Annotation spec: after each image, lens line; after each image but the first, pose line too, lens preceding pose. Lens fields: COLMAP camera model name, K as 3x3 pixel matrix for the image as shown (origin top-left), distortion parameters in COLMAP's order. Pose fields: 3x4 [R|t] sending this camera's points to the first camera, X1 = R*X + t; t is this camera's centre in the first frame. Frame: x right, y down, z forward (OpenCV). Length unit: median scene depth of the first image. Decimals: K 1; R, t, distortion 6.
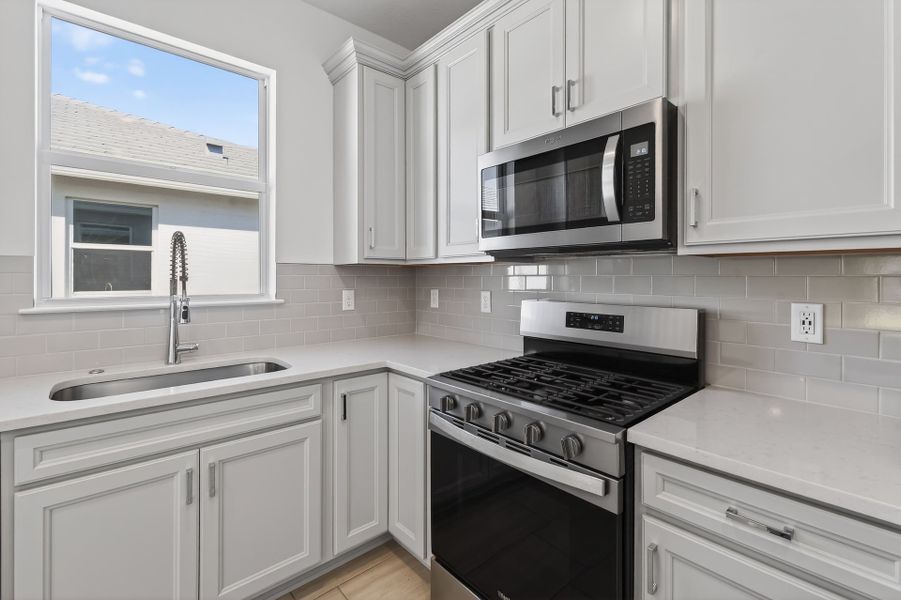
lens RADIAL K [[400.0, 0, 454.0], [0, 400.0, 277.1], [0, 0, 1]] dist [0.000522, -0.000358]
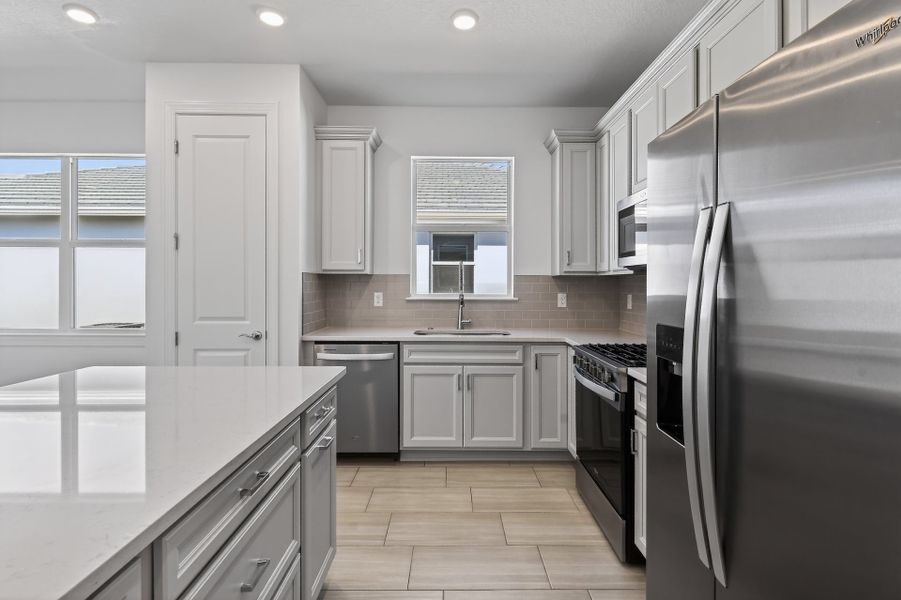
lens RADIAL K [[396.3, 0, 451.7], [0, 396.3, 285.3], [0, 0, 1]] dist [0.001516, -0.000443]
pose [[0.750378, 0.004570, -0.660993, 0.514650], [-0.002977, 0.999989, 0.003535, -0.001030], [0.661002, -0.000685, 0.750384, -0.448778]]
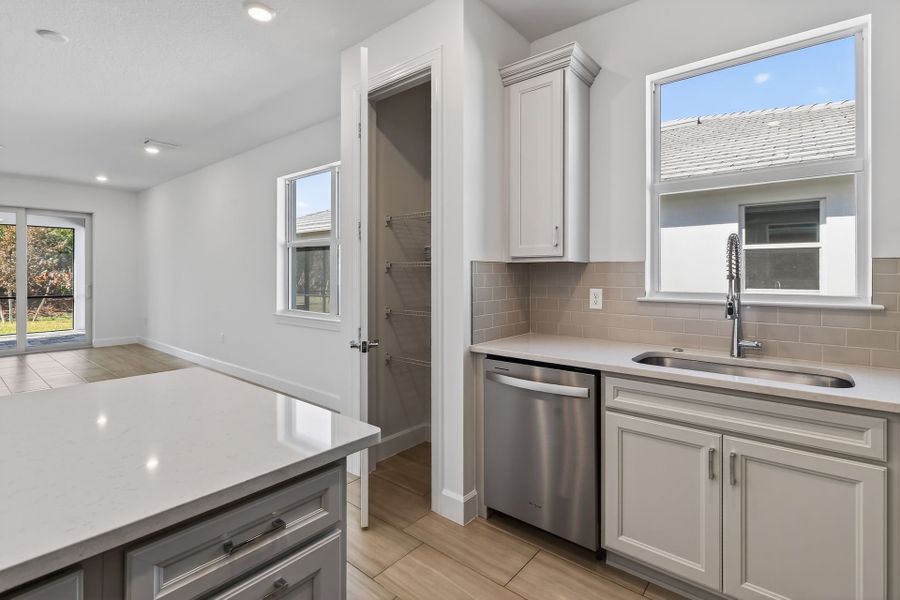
lens RADIAL K [[416.9, 0, 462.3], [0, 416.9, 276.8], [0, 0, 1]] dist [0.000722, 0.000029]
pose [[0.177163, 0.003045, -0.984177, 0.260268], [0.000515, 0.999995, 0.003187, -0.001784], [0.984181, -0.001071, 0.177161, 0.078720]]
